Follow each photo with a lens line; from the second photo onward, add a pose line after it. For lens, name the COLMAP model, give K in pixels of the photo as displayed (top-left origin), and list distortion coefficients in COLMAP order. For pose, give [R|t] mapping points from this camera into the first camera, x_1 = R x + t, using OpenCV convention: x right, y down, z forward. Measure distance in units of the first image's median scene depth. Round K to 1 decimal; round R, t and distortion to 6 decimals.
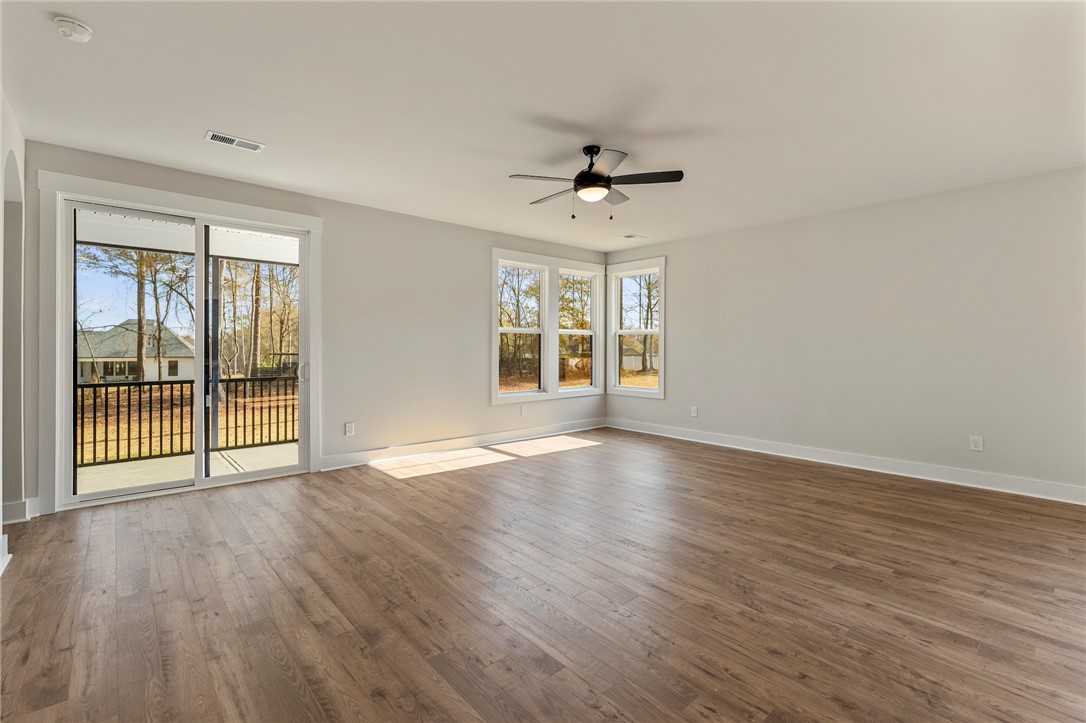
lens RADIAL K [[493.9, 0, 544.1], [0, 493.9, 350.1], [0, 0, 1]] dist [-0.000660, -0.000185]
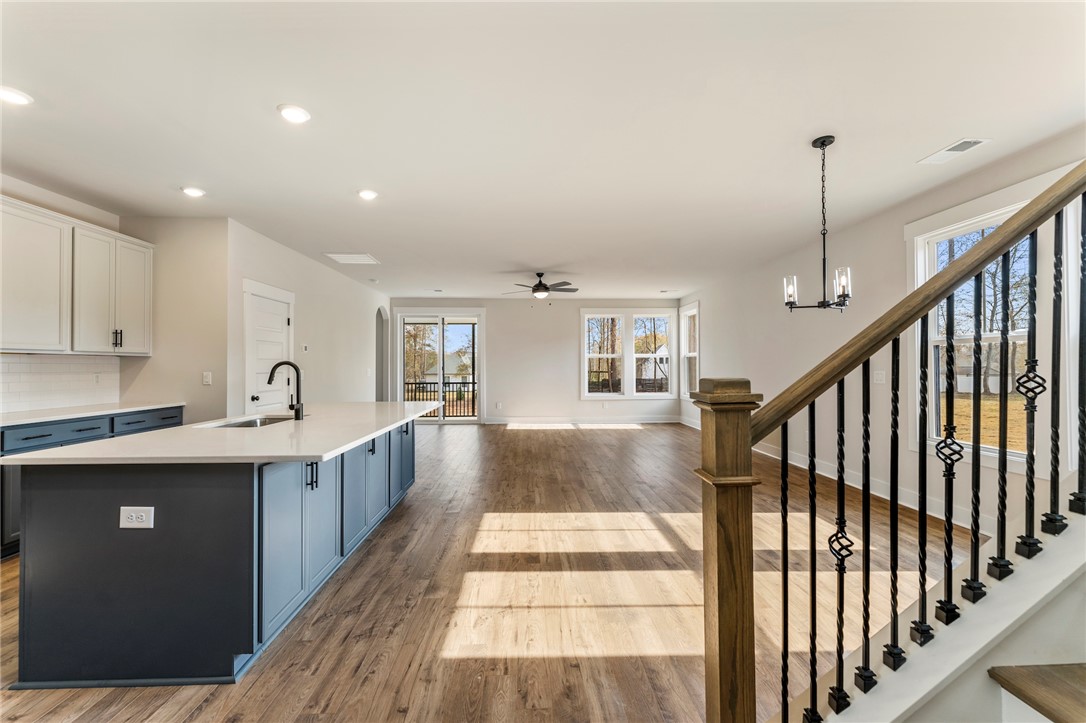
lens RADIAL K [[439.2, 0, 537.9], [0, 439.2, 361.9], [0, 0, 1]] dist [-0.002390, -0.001587]
pose [[0.773286, -0.010895, -0.633963, 1.140681], [0.000904, 0.999870, -0.016081, 0.004771], [0.634056, 0.011862, 0.773196, -0.419775]]
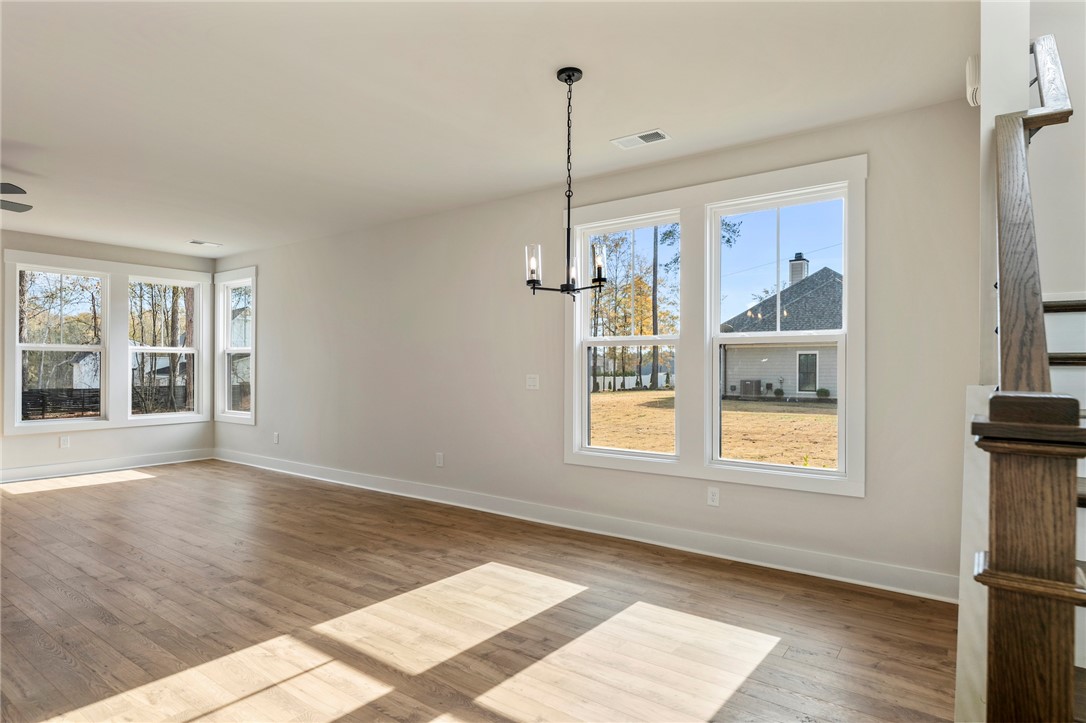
lens RADIAL K [[605.0, 0, 542.7], [0, 605.0, 365.3], [0, 0, 1]] dist [0.000995, 0.000777]
pose [[0.977976, -0.000539, 0.208718, 0.883175], [0.002428, 0.999958, -0.008792, 0.002724], [-0.208705, 0.009105, 0.977936, -0.312316]]
